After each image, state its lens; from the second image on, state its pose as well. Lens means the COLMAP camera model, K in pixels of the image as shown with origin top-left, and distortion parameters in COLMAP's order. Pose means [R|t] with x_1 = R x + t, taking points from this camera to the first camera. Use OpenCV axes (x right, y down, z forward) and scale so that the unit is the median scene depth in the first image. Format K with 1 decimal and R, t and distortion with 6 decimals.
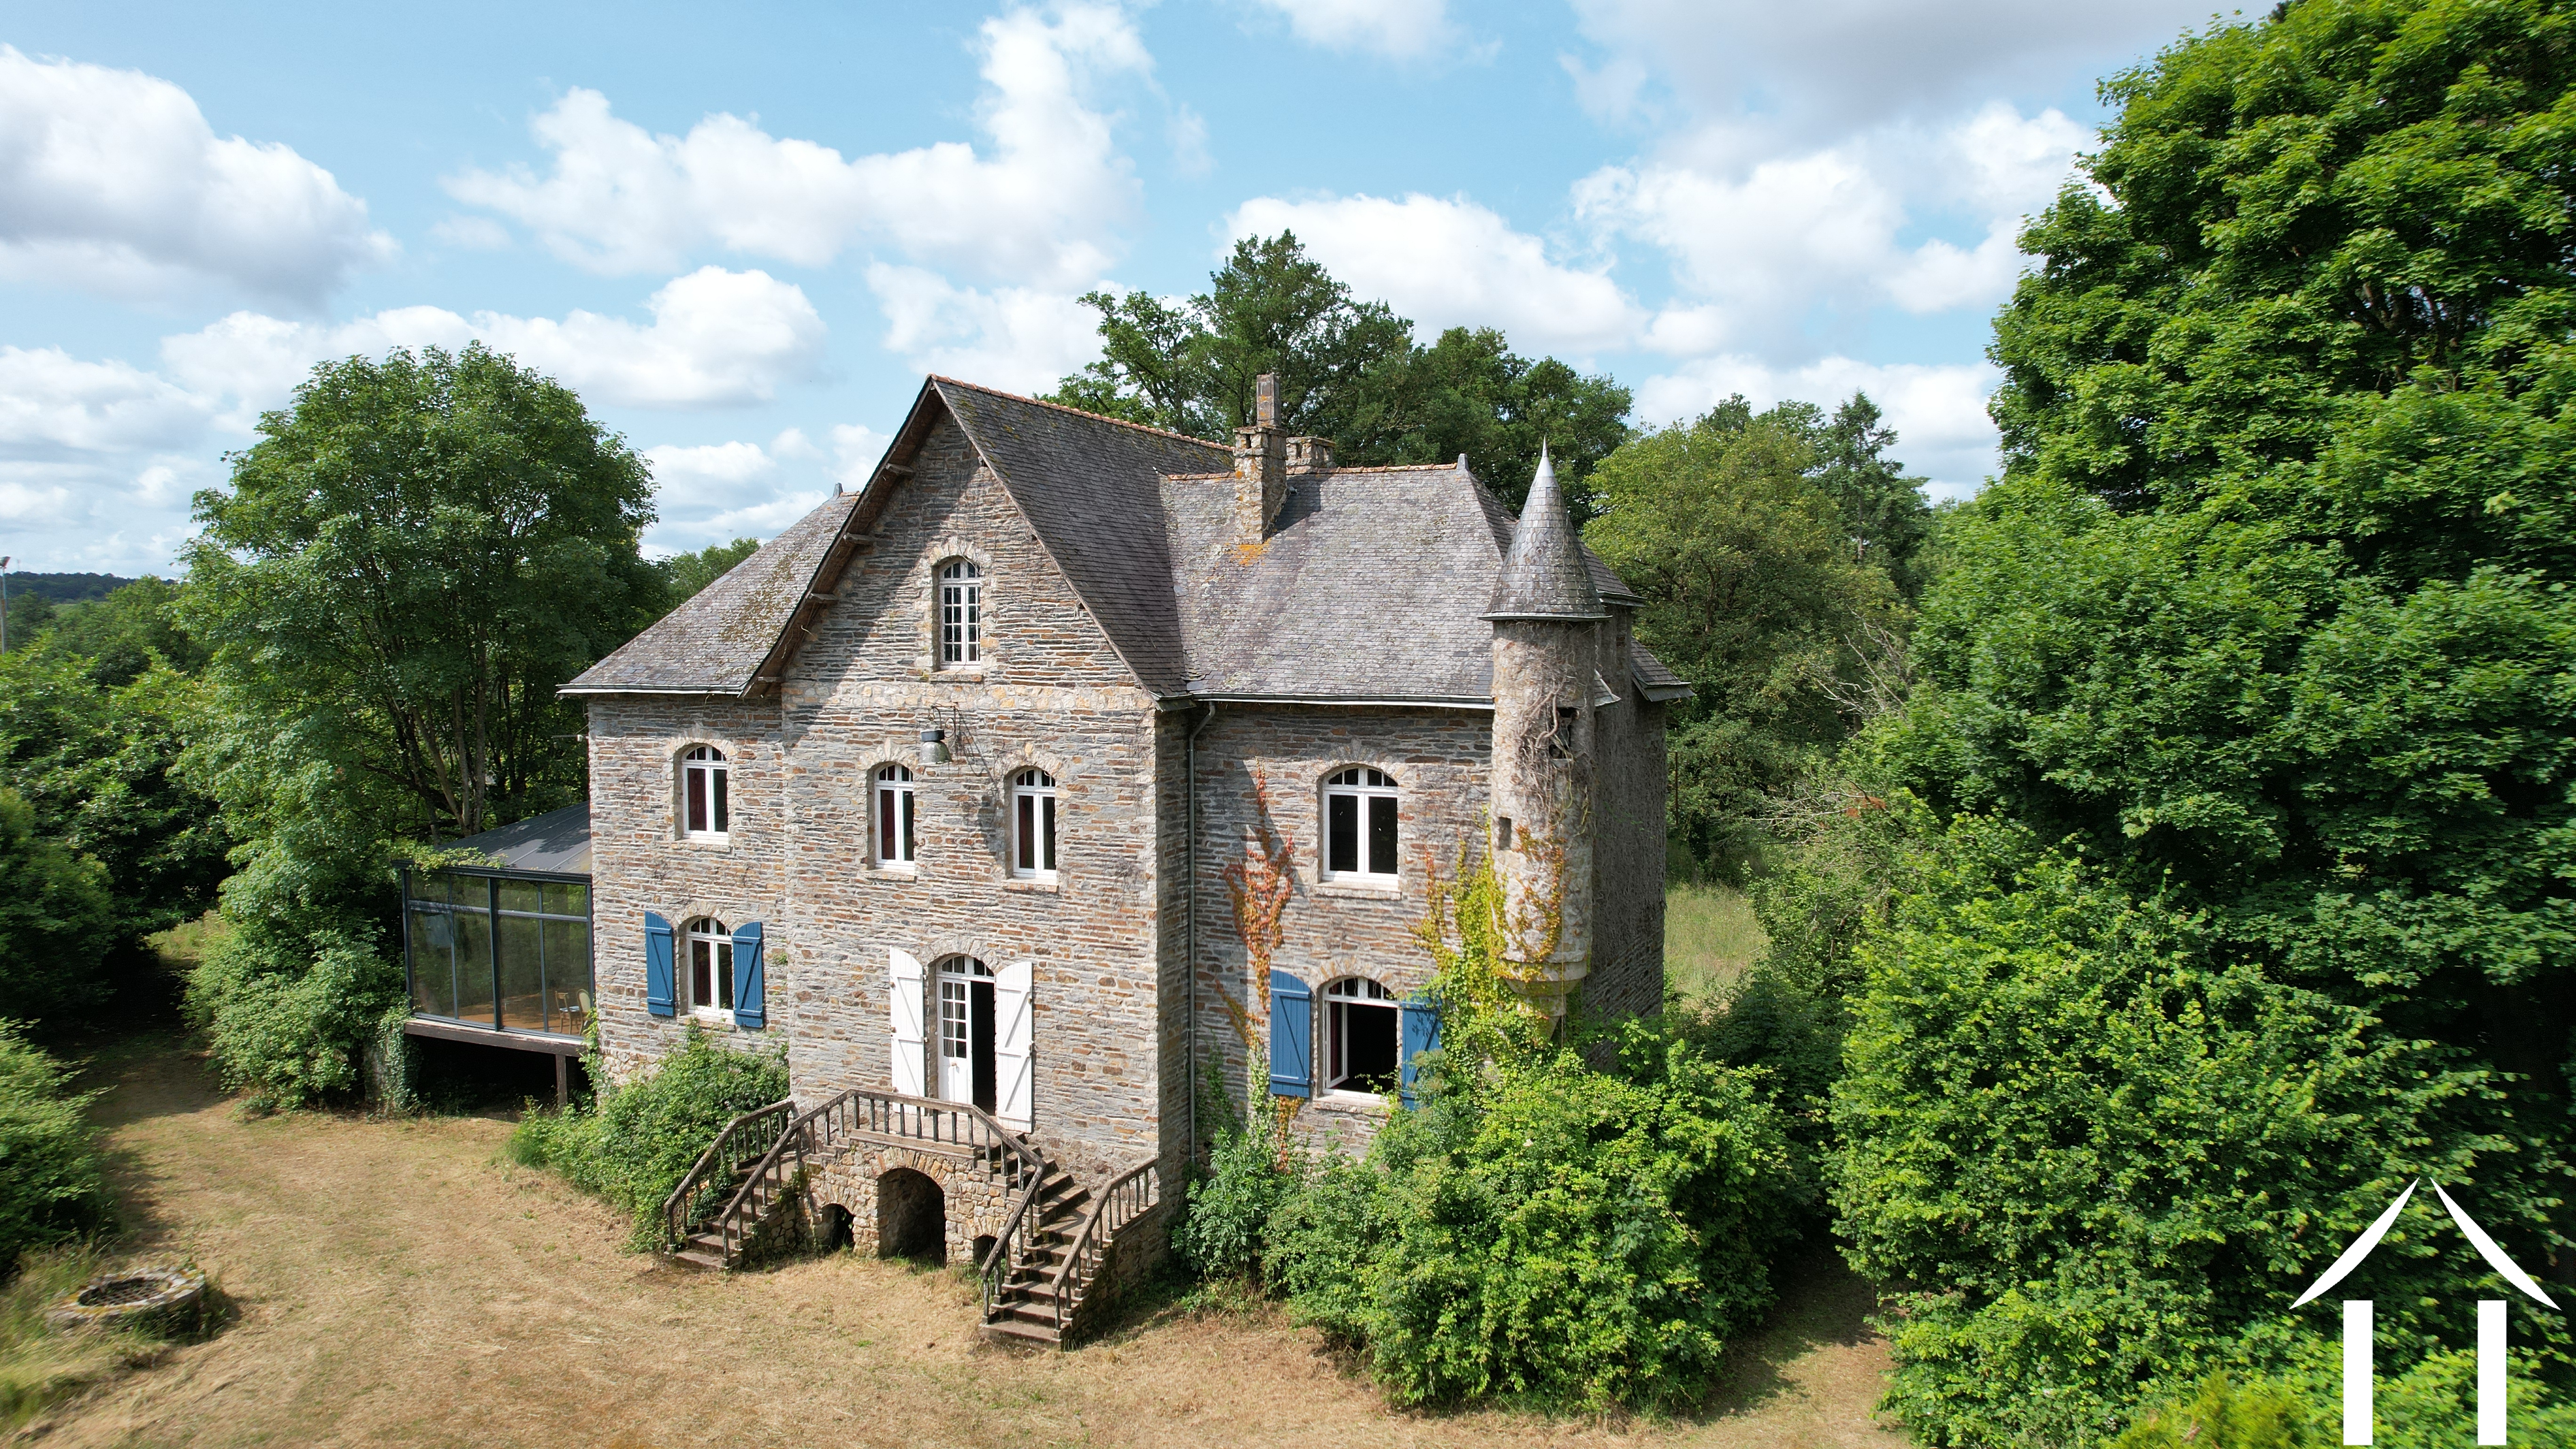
lens RADIAL K [[1625.3, 0, 1288.0], [0, 1625.3, 724.5], [0, 0, 1]] dist [-0.052298, 0.055506]
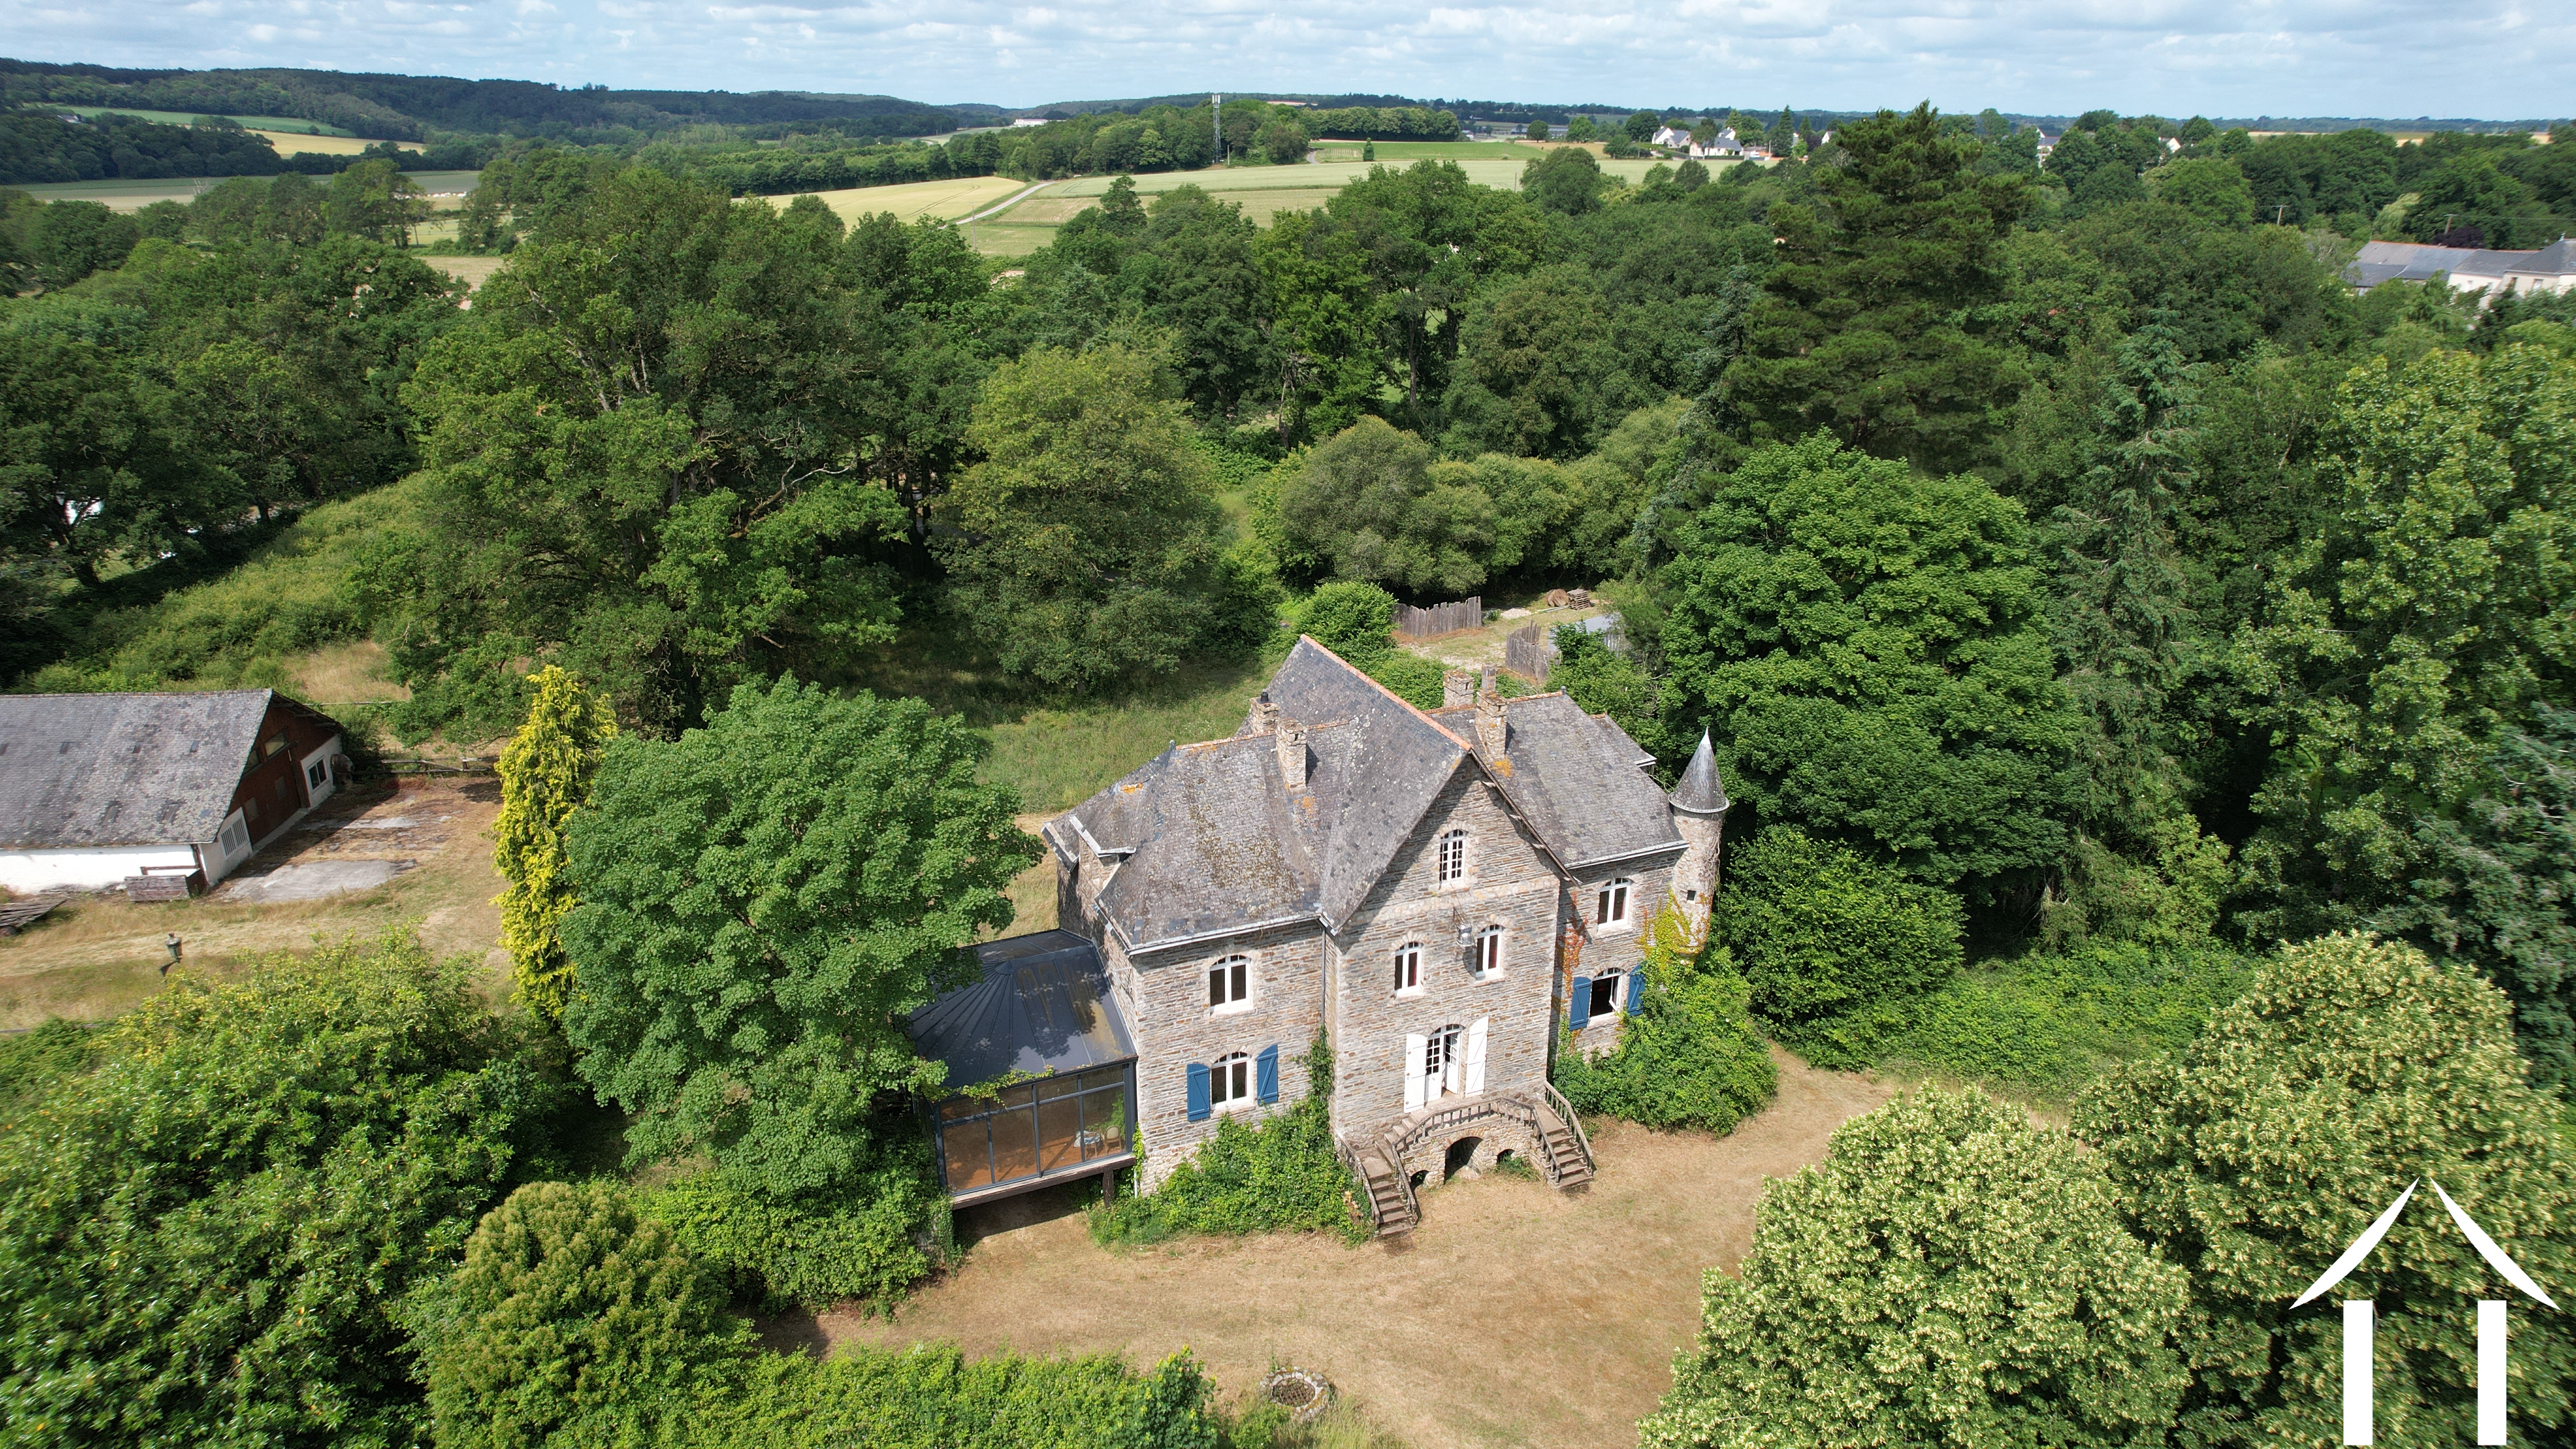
lens RADIAL K [[1636.7, 0, 1288.0], [0, 1636.7, 724.5], [0, 0, 1]] dist [-0.018177, 0.002667]
pose [[0.673678, -0.254772, 0.693721, -1.610142], [0.035437, 0.948755, 0.314021, -0.817050], [-0.738175, -0.186965, 0.648183, -0.019594]]
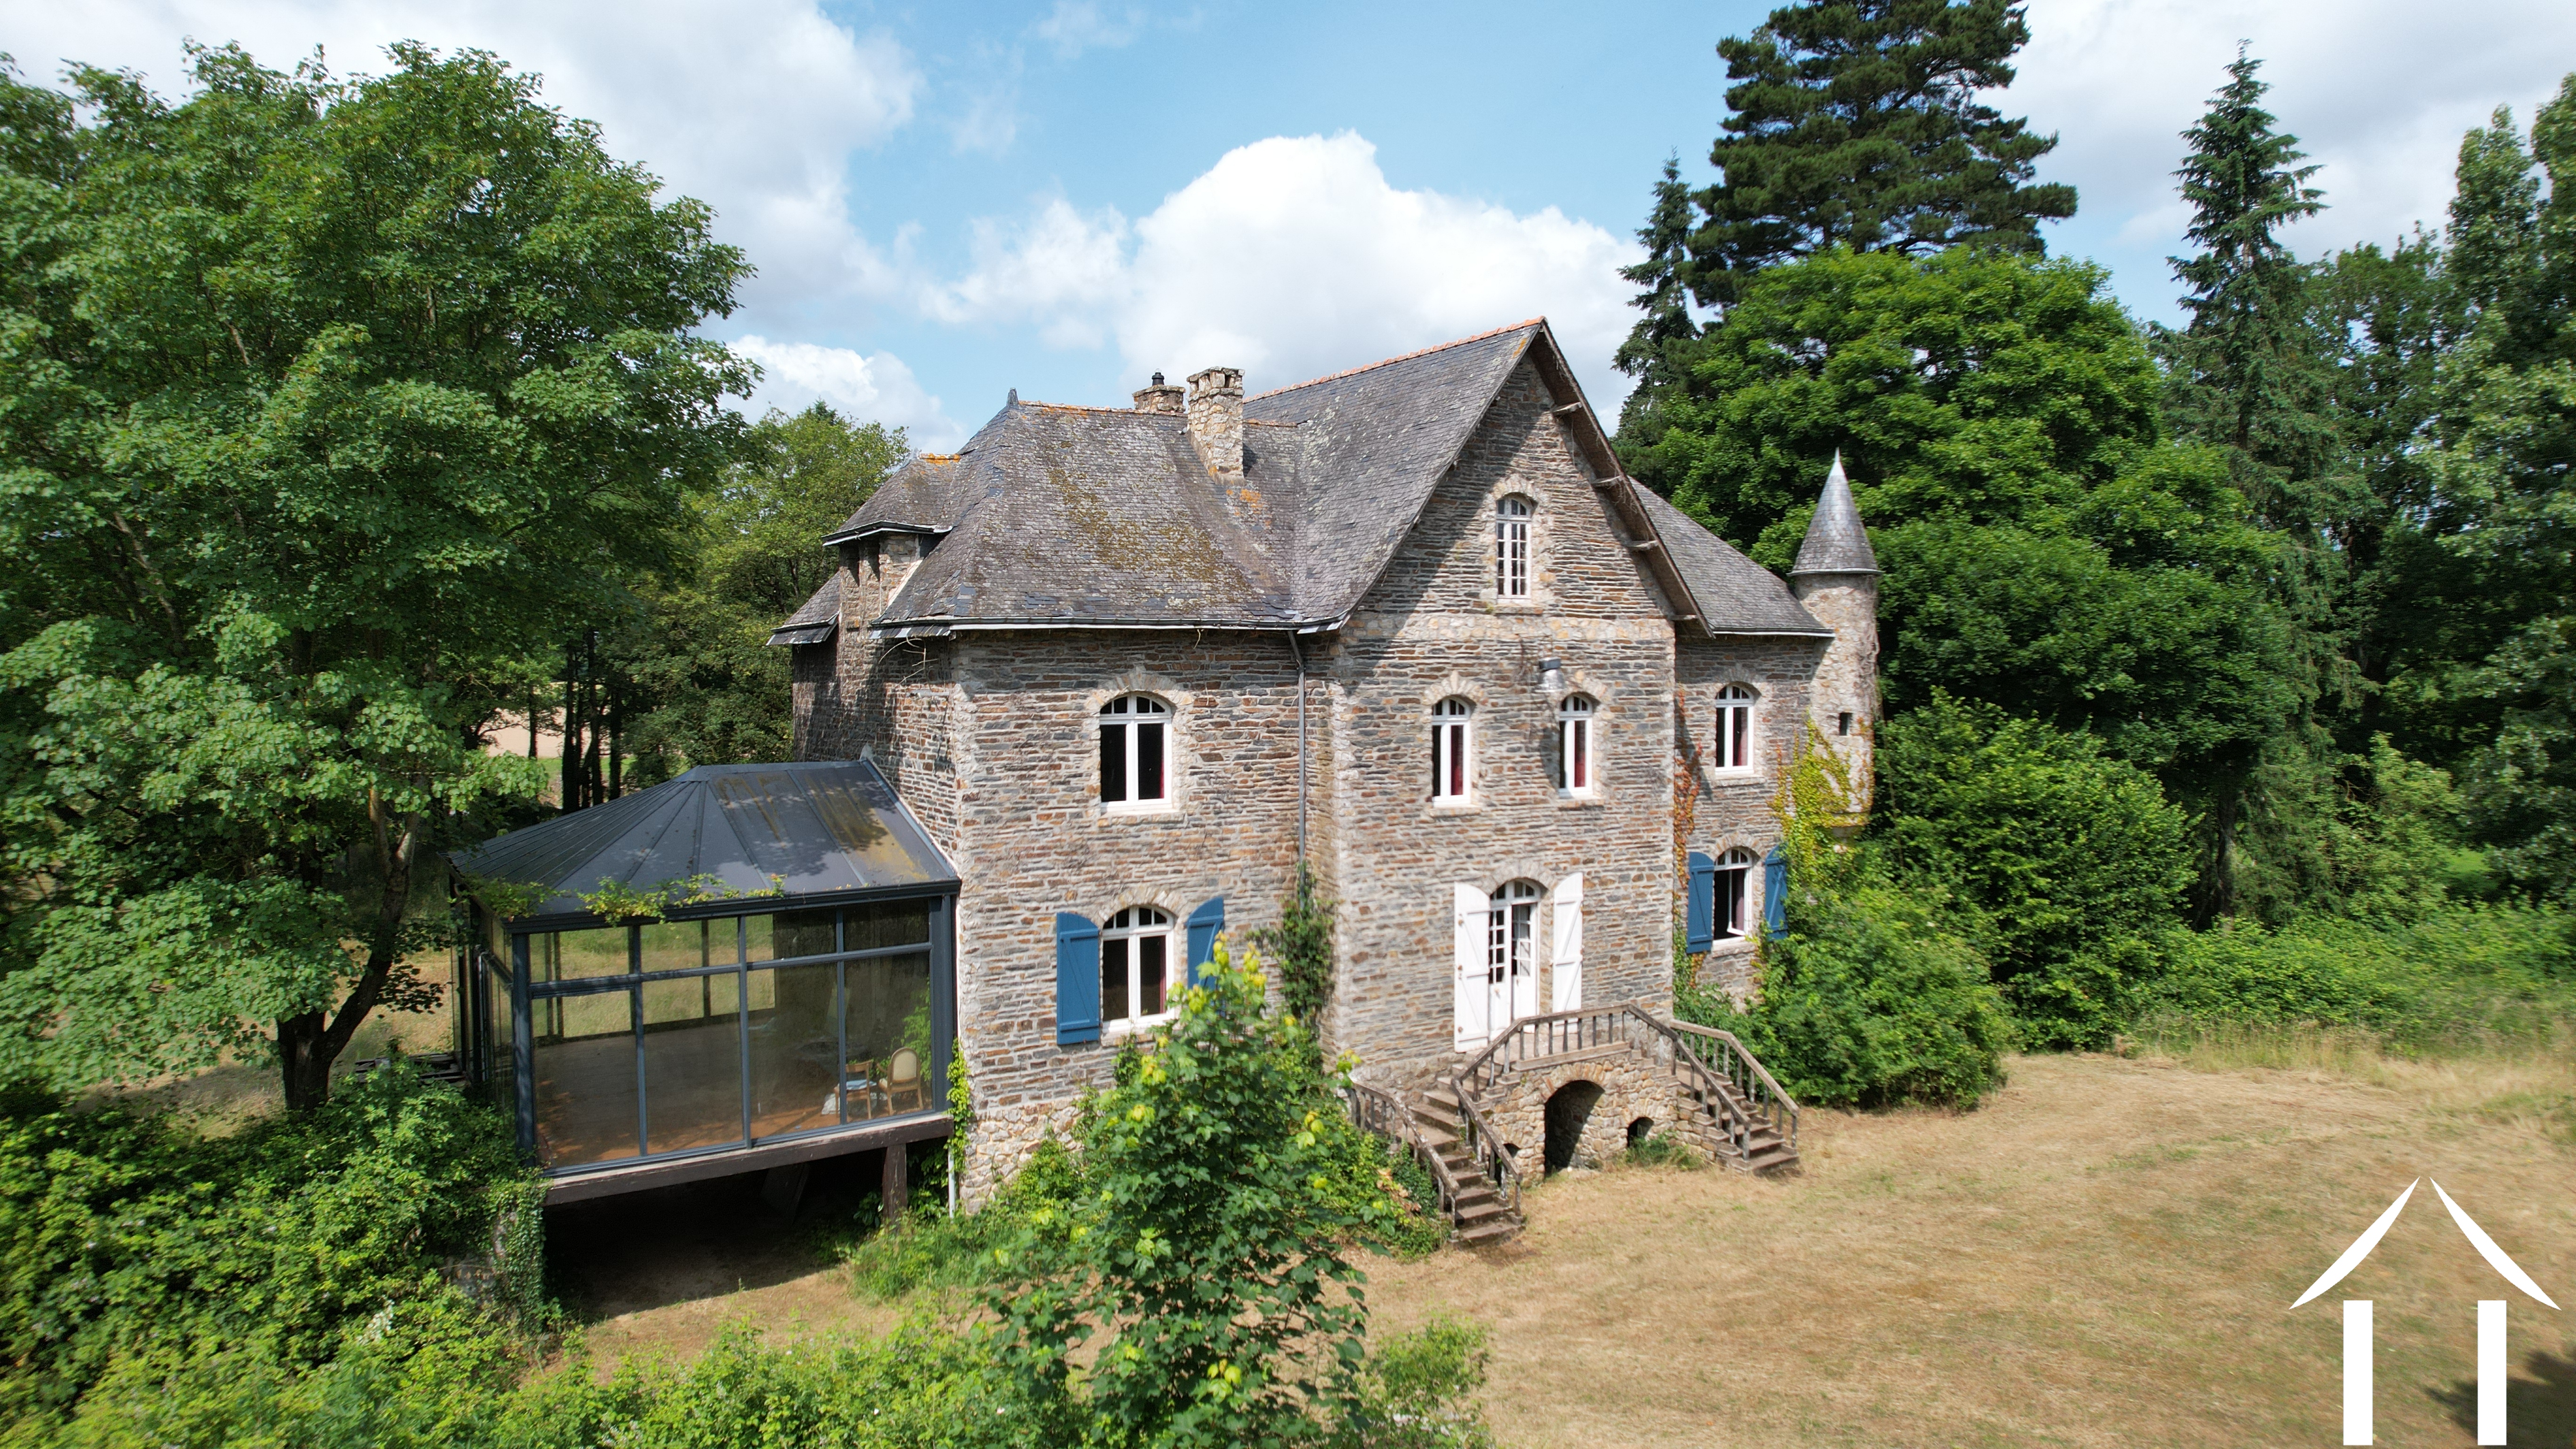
lens RADIAL K [[1636.7, 0, 1288.0], [0, 1636.7, 724.5], [0, 0, 1]] dist [-0.018177, 0.002667]
pose [[0.534086, -0.032447, 0.844807, -1.210124], [0.048804, 0.998780, 0.007508, 0.030155], [-0.844021, 0.037220, 0.535018, 0.586893]]
